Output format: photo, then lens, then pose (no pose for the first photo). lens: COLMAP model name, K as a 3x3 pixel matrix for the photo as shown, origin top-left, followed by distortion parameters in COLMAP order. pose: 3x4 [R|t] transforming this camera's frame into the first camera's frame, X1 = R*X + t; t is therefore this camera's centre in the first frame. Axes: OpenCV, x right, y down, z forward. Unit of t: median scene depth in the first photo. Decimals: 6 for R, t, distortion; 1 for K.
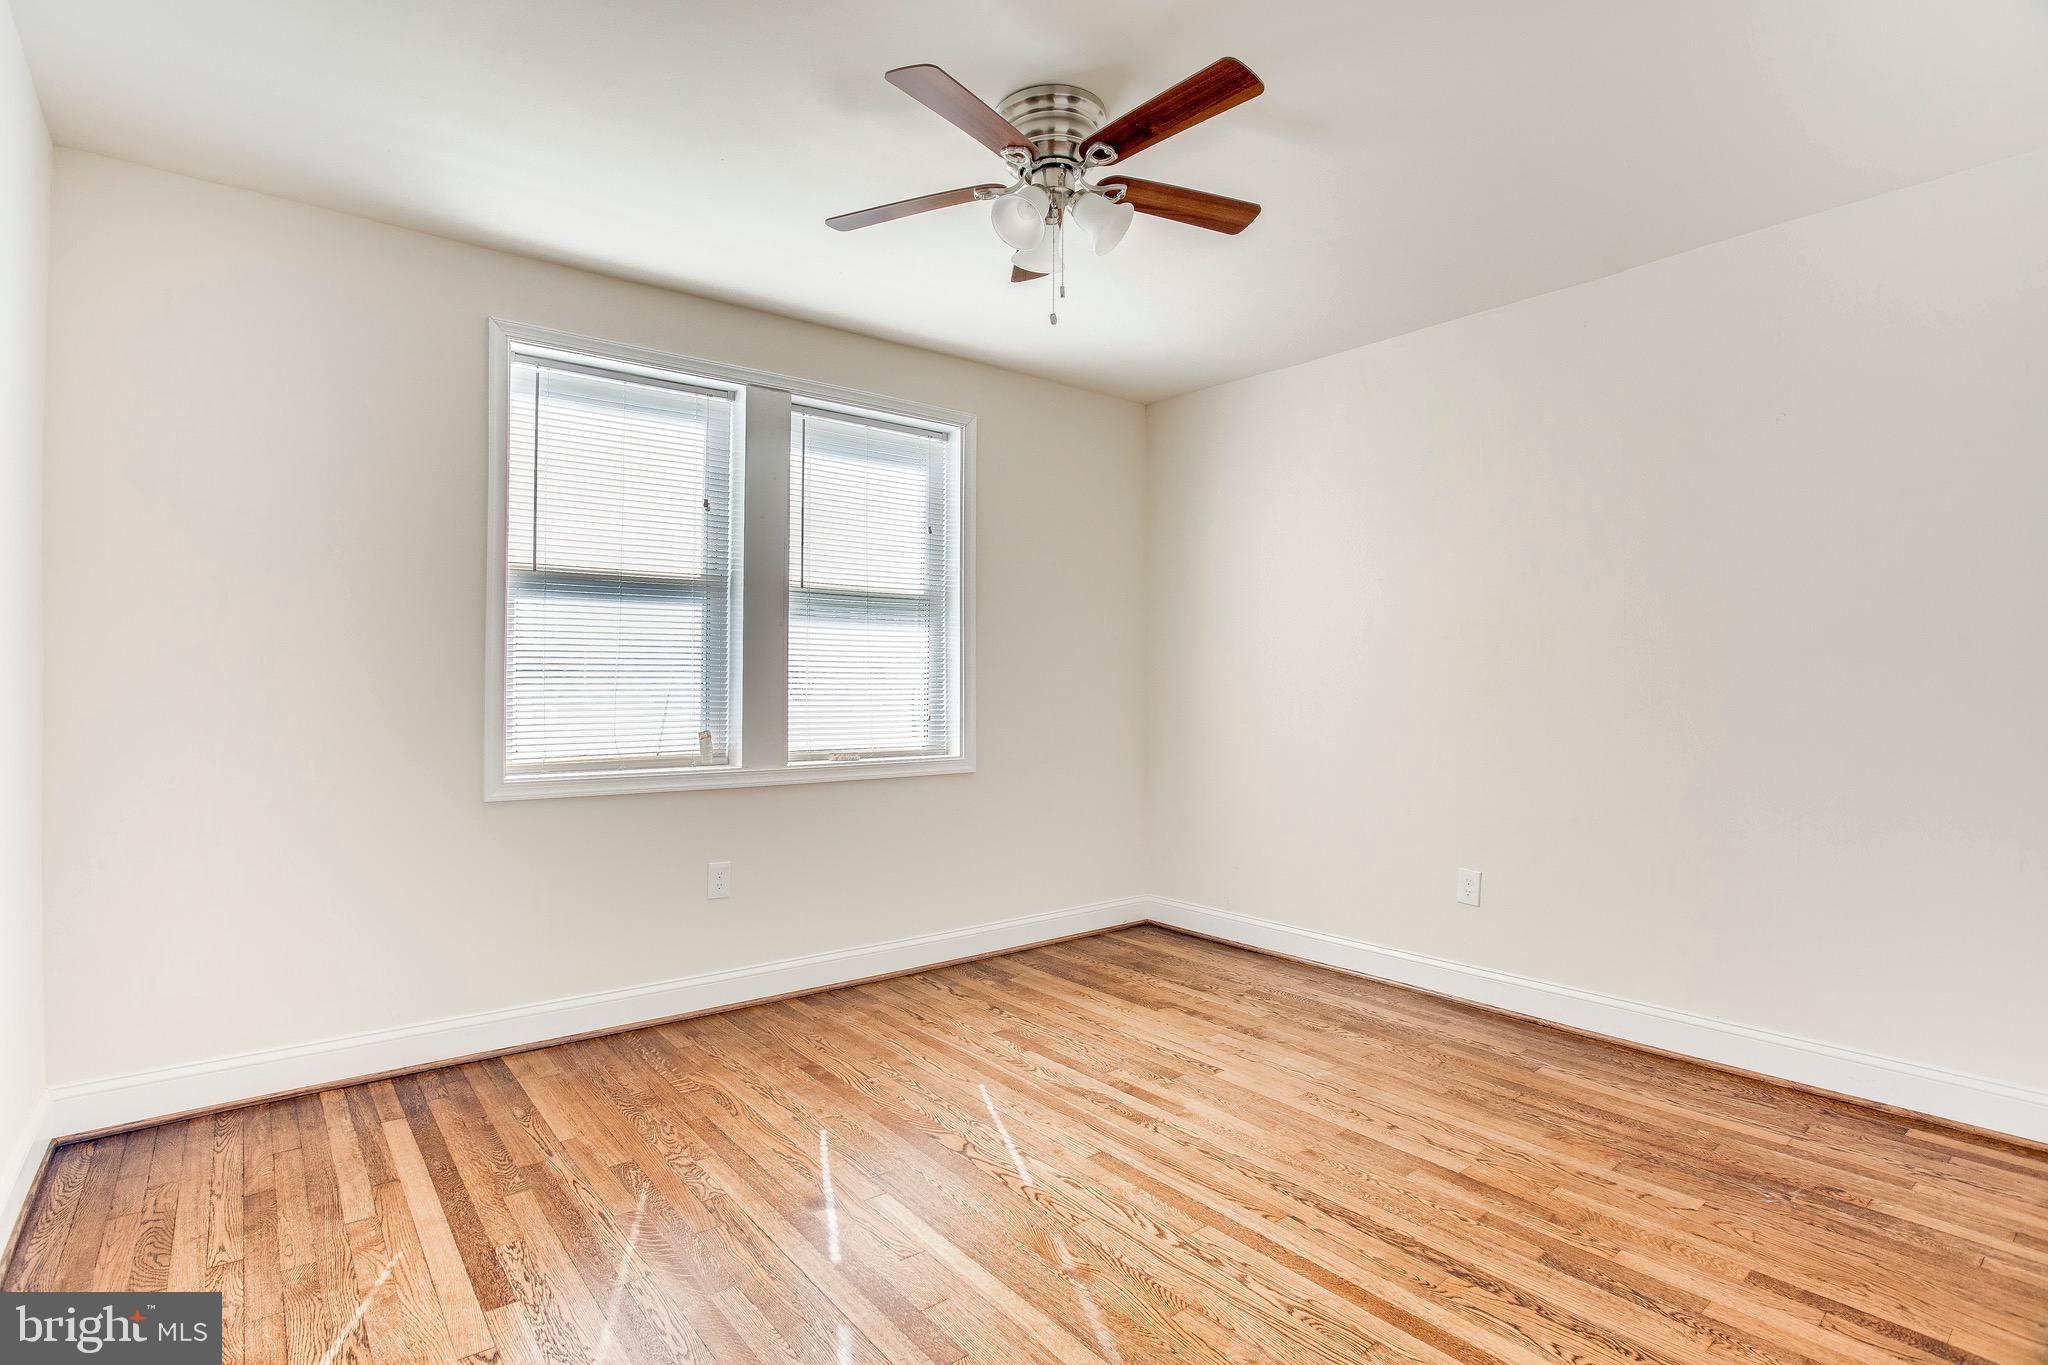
lens RADIAL K [[989.4, 0, 1022.5], [0, 989.4, 687.2], [0, 0, 1]] dist [-0.057534, 0.021360]
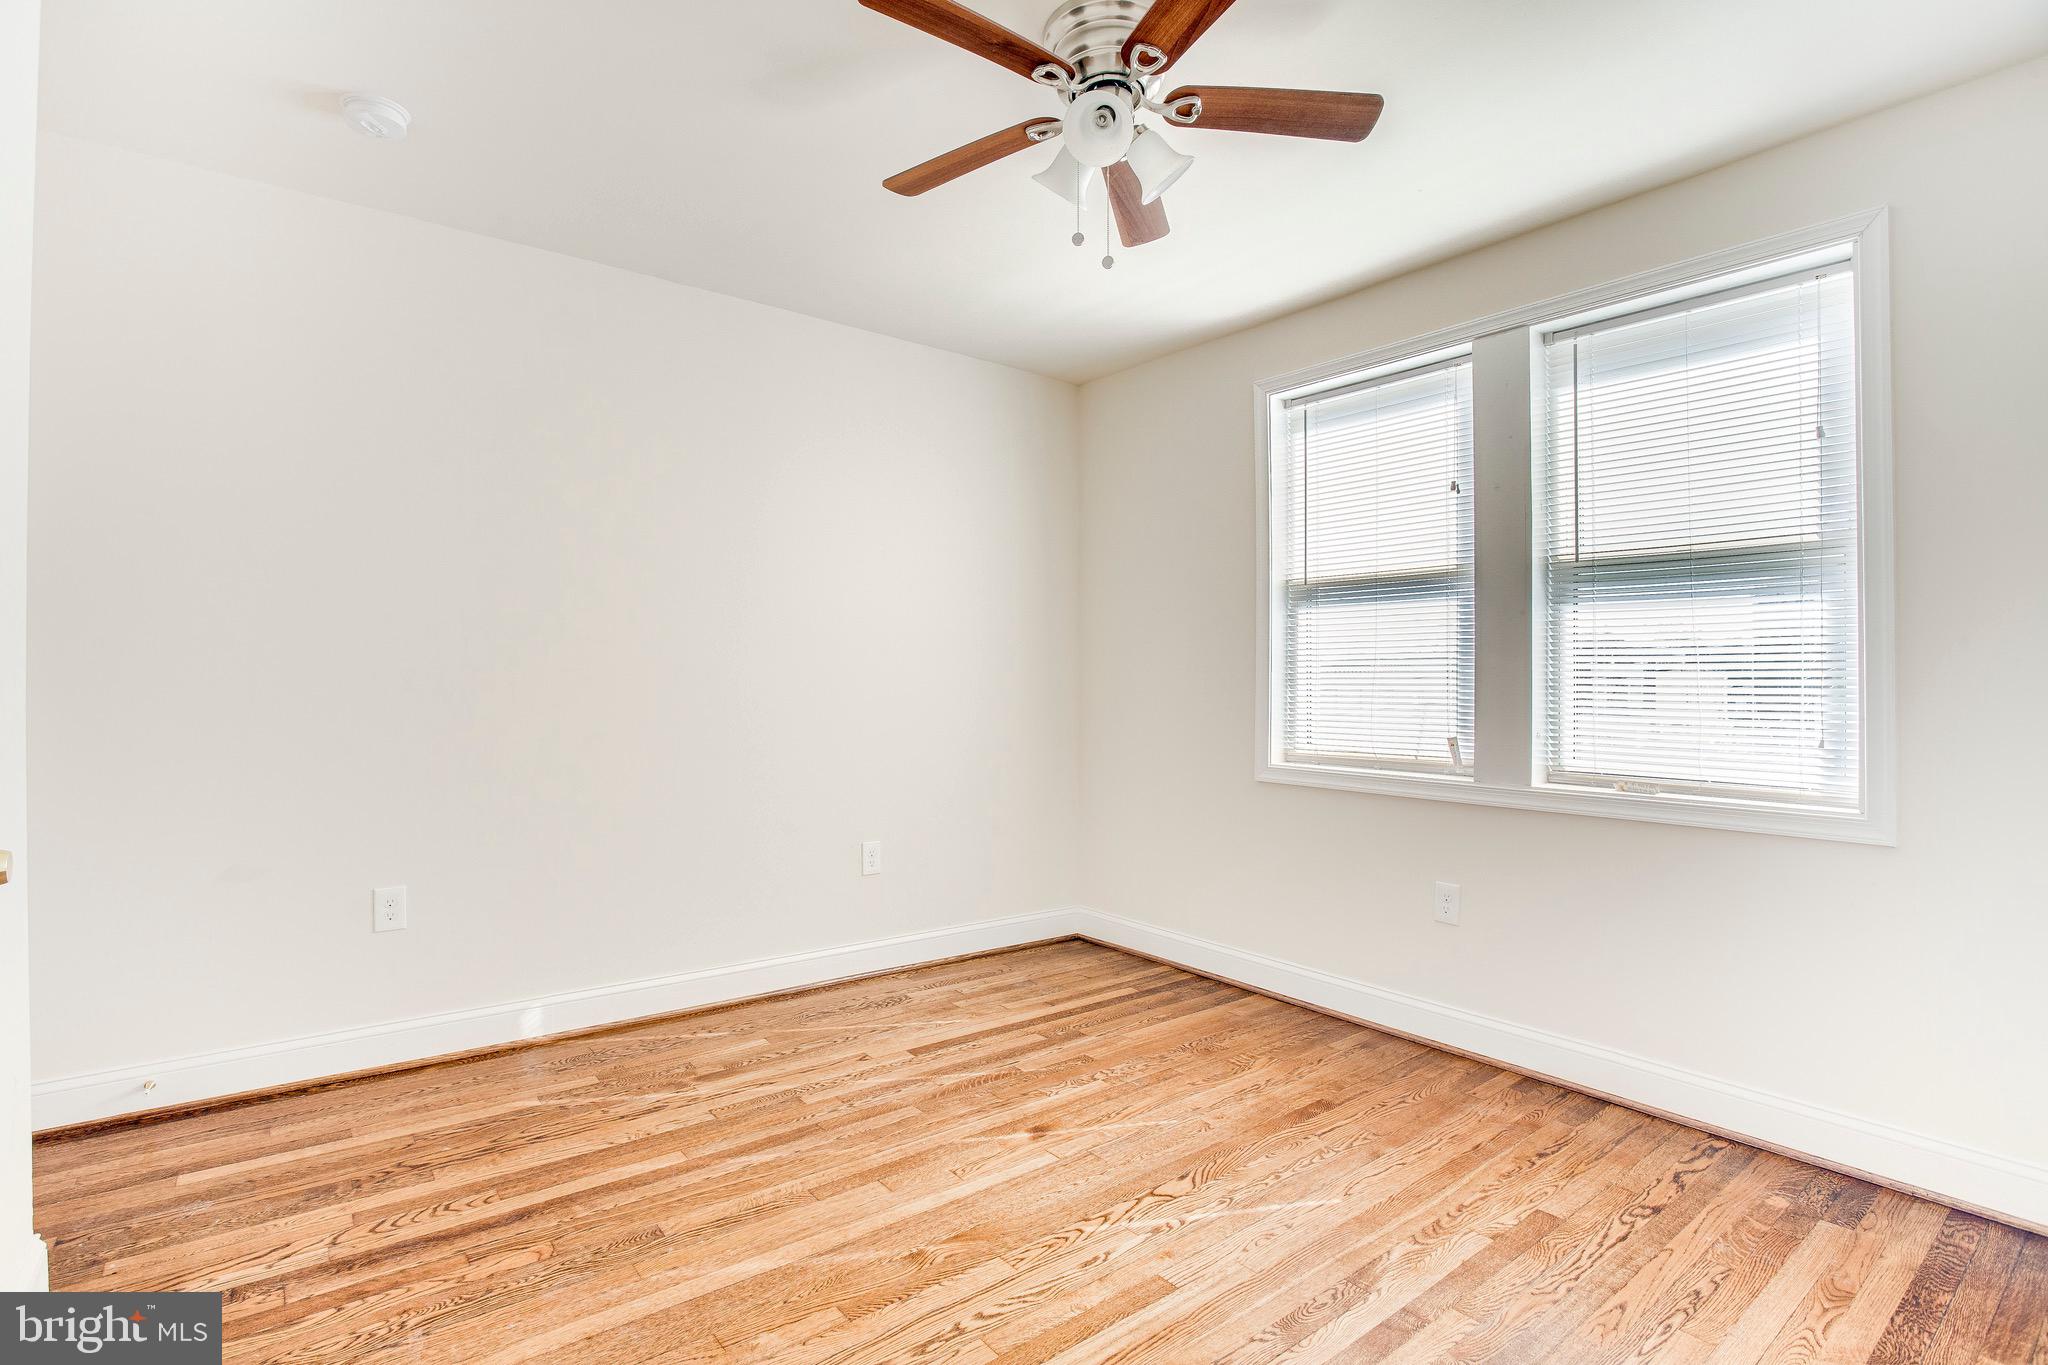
lens RADIAL K [[1005.6, 0, 1012.7], [0, 1005.6, 676.4], [0, 0, 1]] dist [-0.059152, 0.022173]
pose [[-0.028158, -0.007057, -0.999579, 0.734697], [-0.010715, 0.999920, -0.006758, -0.000232], [0.999546, 0.010520, -0.028231, 0.753489]]
